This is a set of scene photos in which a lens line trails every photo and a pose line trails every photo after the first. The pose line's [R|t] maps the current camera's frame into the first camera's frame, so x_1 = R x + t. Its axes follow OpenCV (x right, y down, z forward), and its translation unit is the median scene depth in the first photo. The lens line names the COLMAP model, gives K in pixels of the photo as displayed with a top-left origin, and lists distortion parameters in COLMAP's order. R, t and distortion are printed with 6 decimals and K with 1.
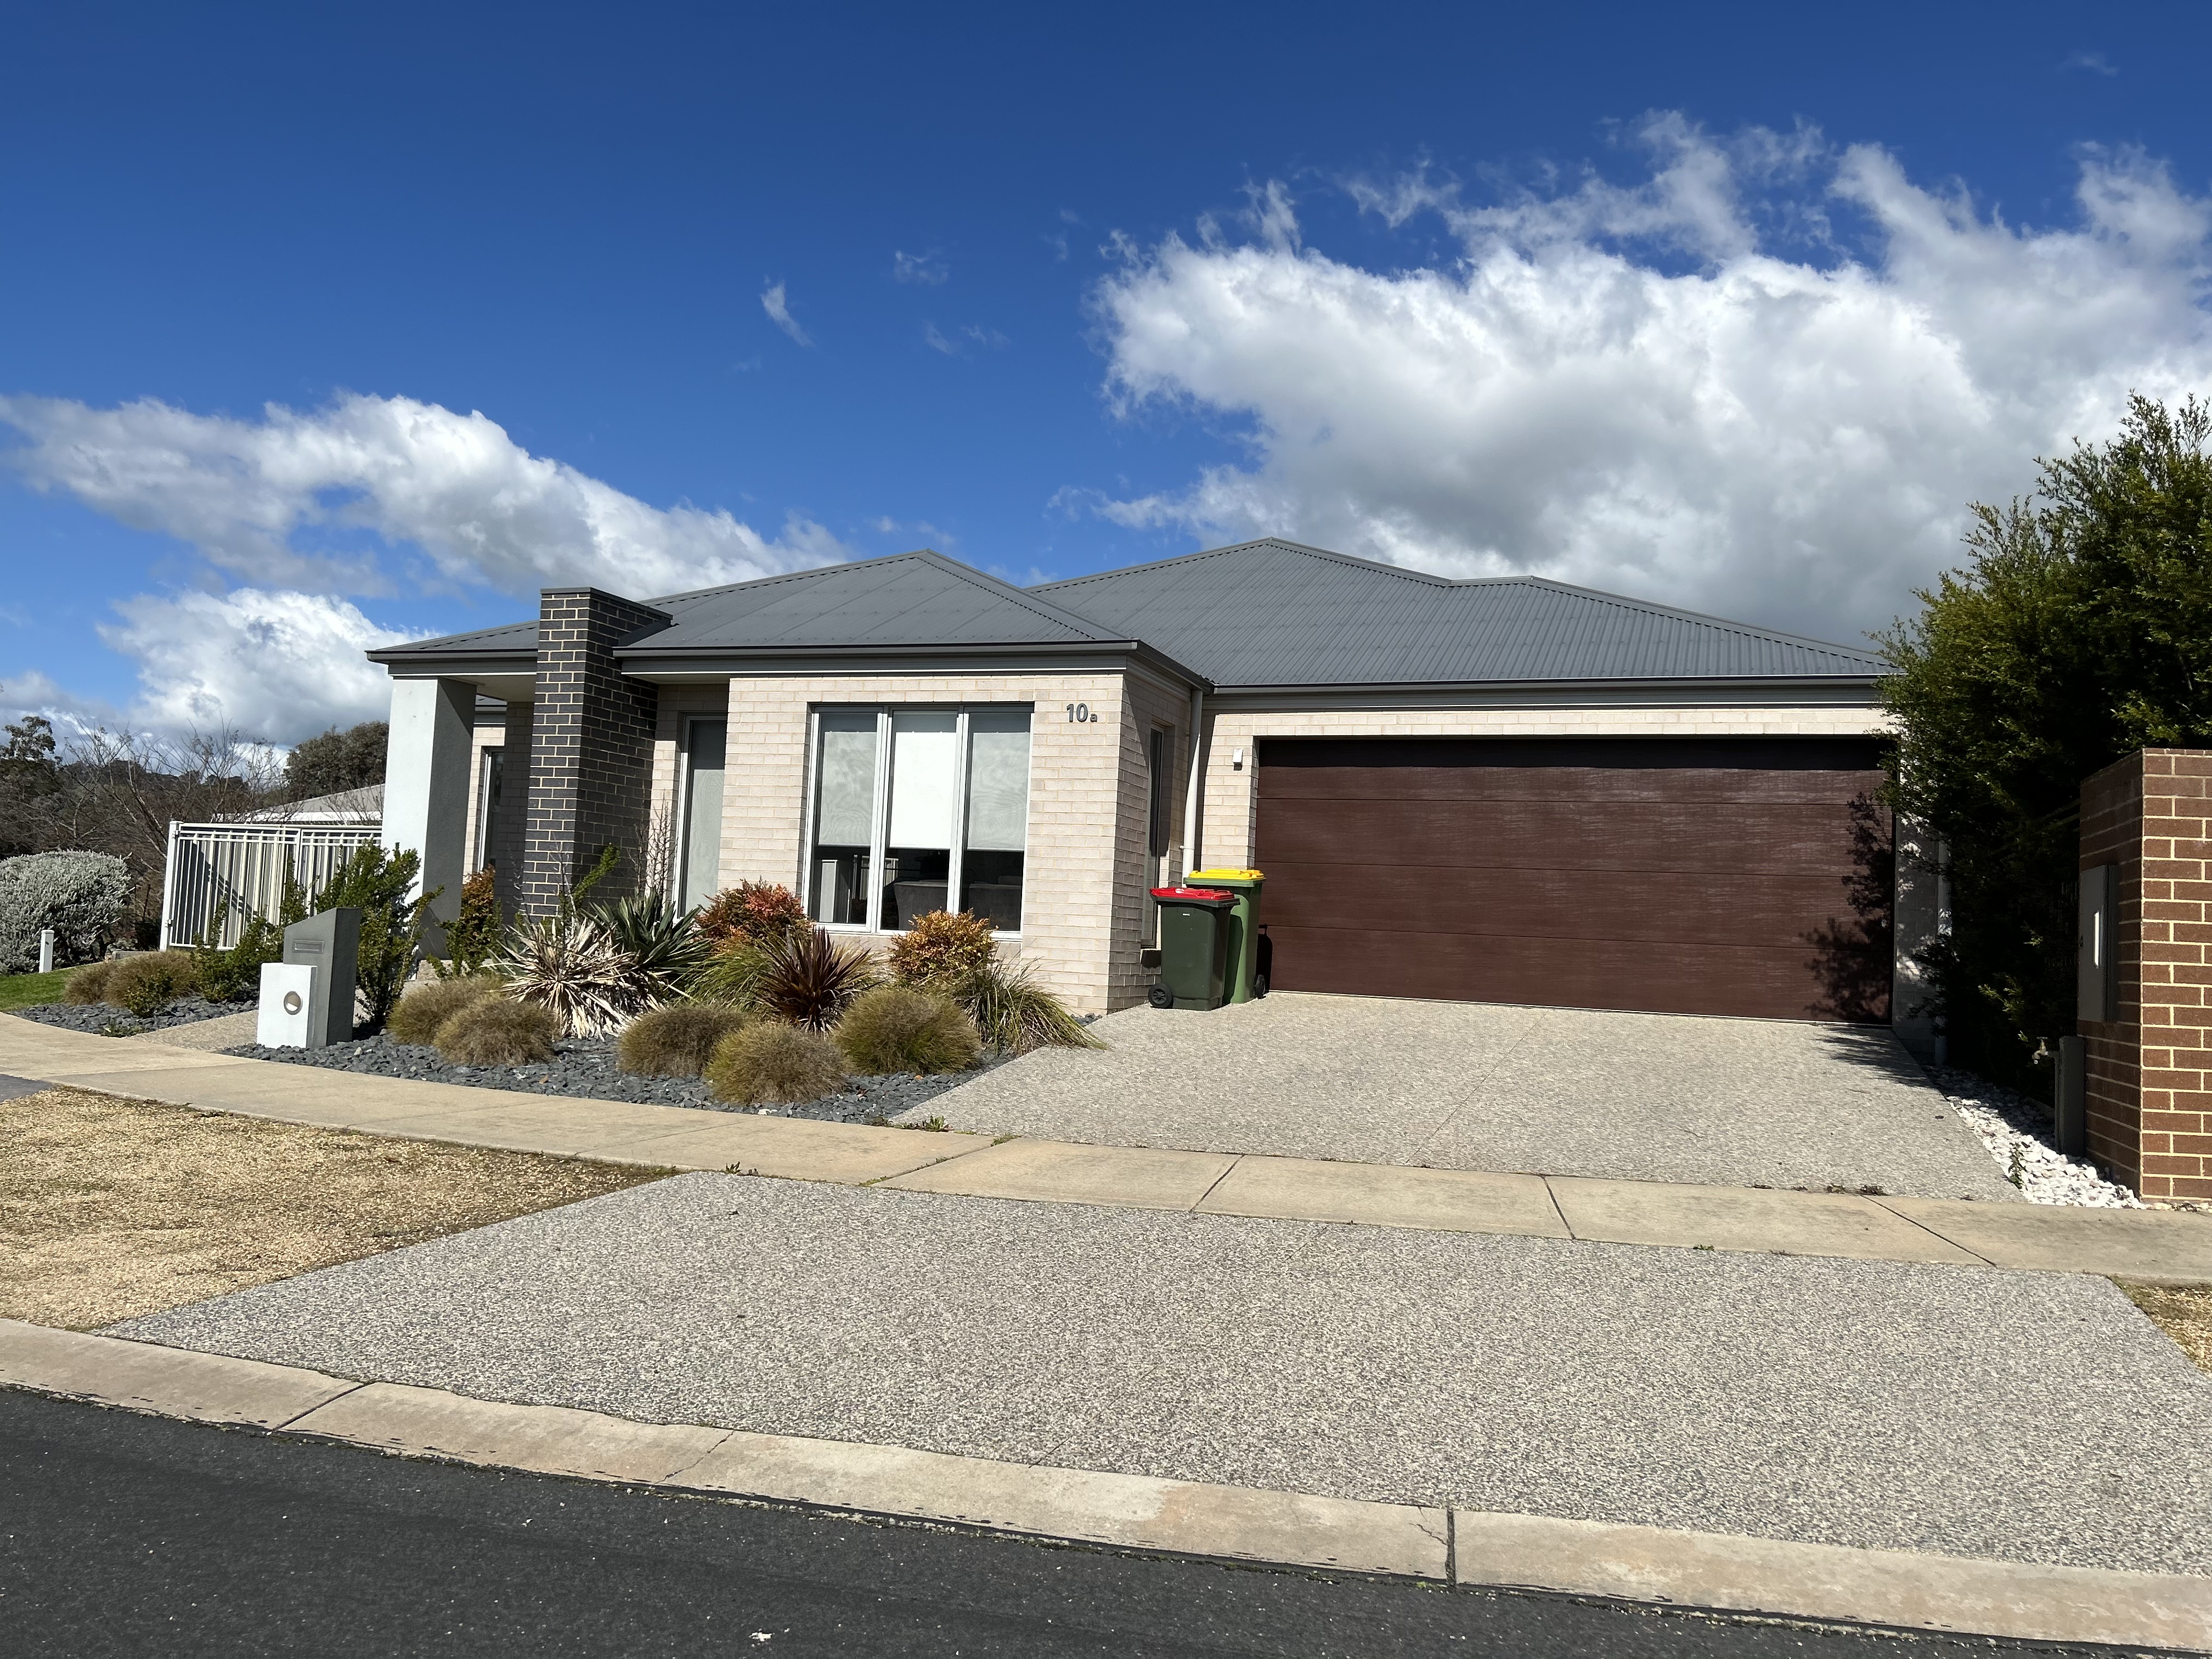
lens RADIAL K [[1644.9, 0, 1240.9], [0, 1644.9, 864.9], [0, 0, 1]] dist [0.032521, -0.024894]
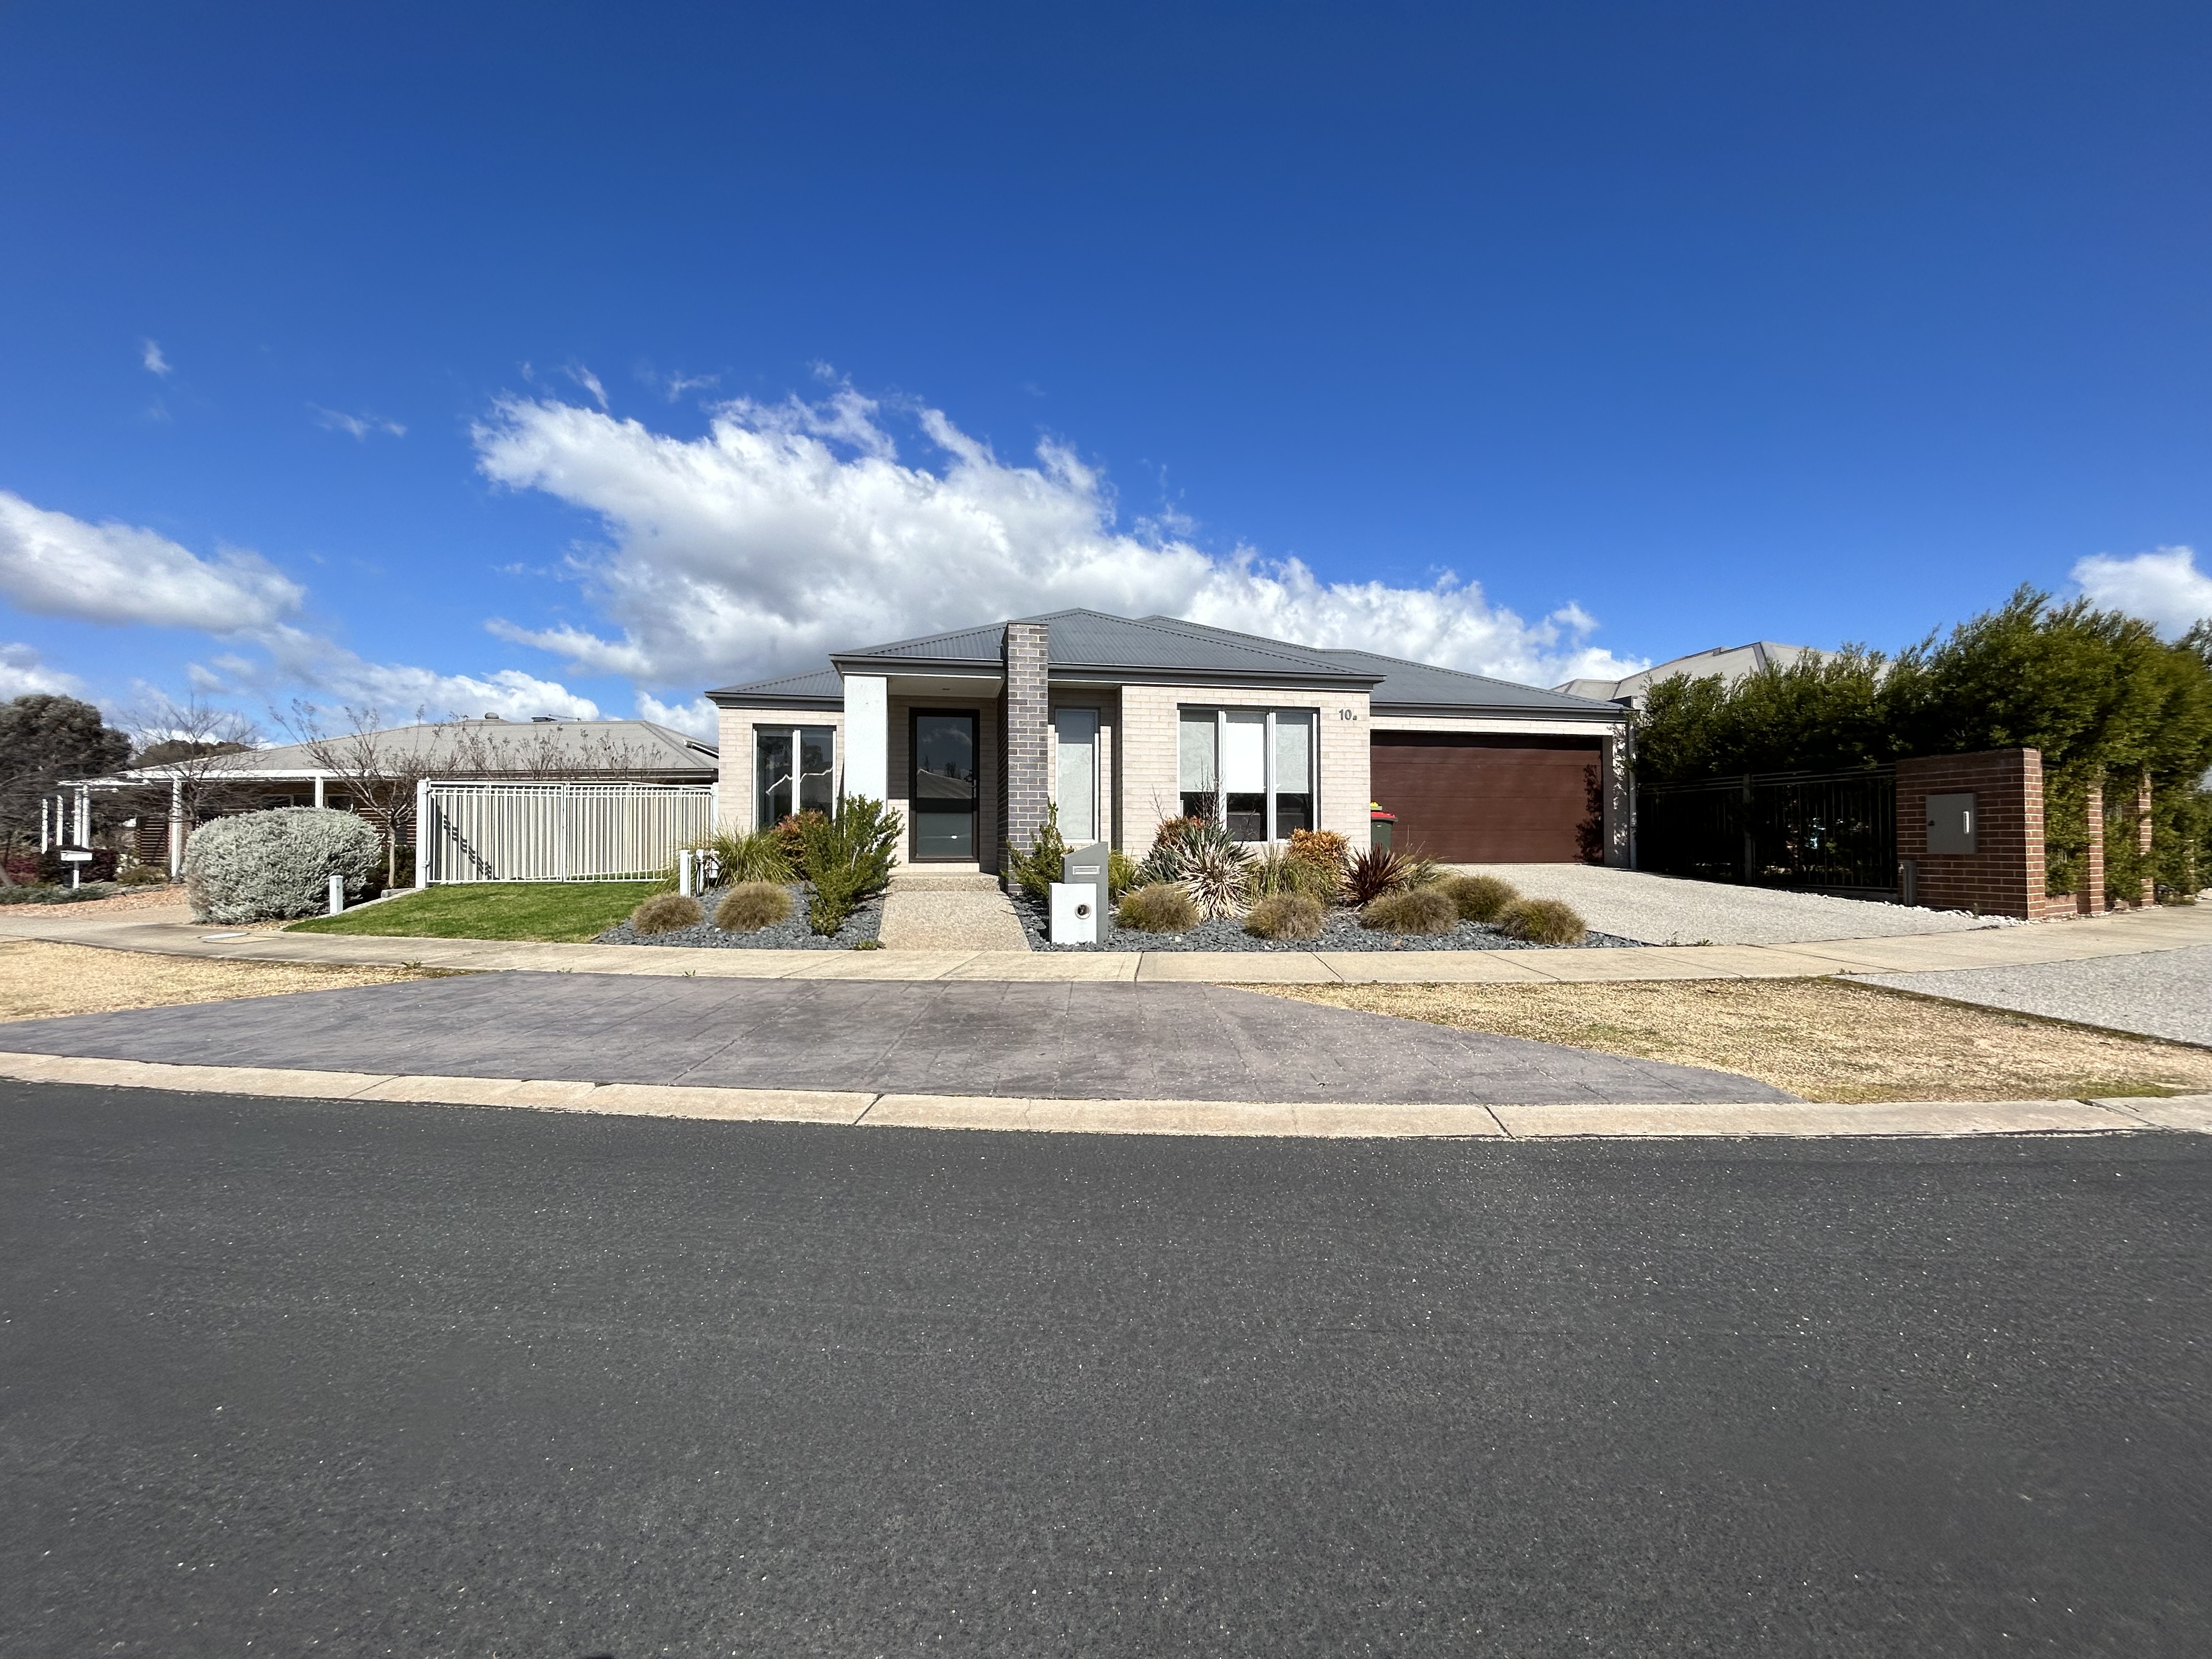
lens RADIAL K [[886.0, 0, 1099.8], [0, 886.0, 859.2], [0, 0, 1]] dist [-0.001541, 0.000949]
pose [[0.868293, -0.054815, 0.493014, -0.763445], [0.017632, 0.996658, 0.079759, -0.016631], [-0.495739, -0.060562, 0.866358, 0.275050]]
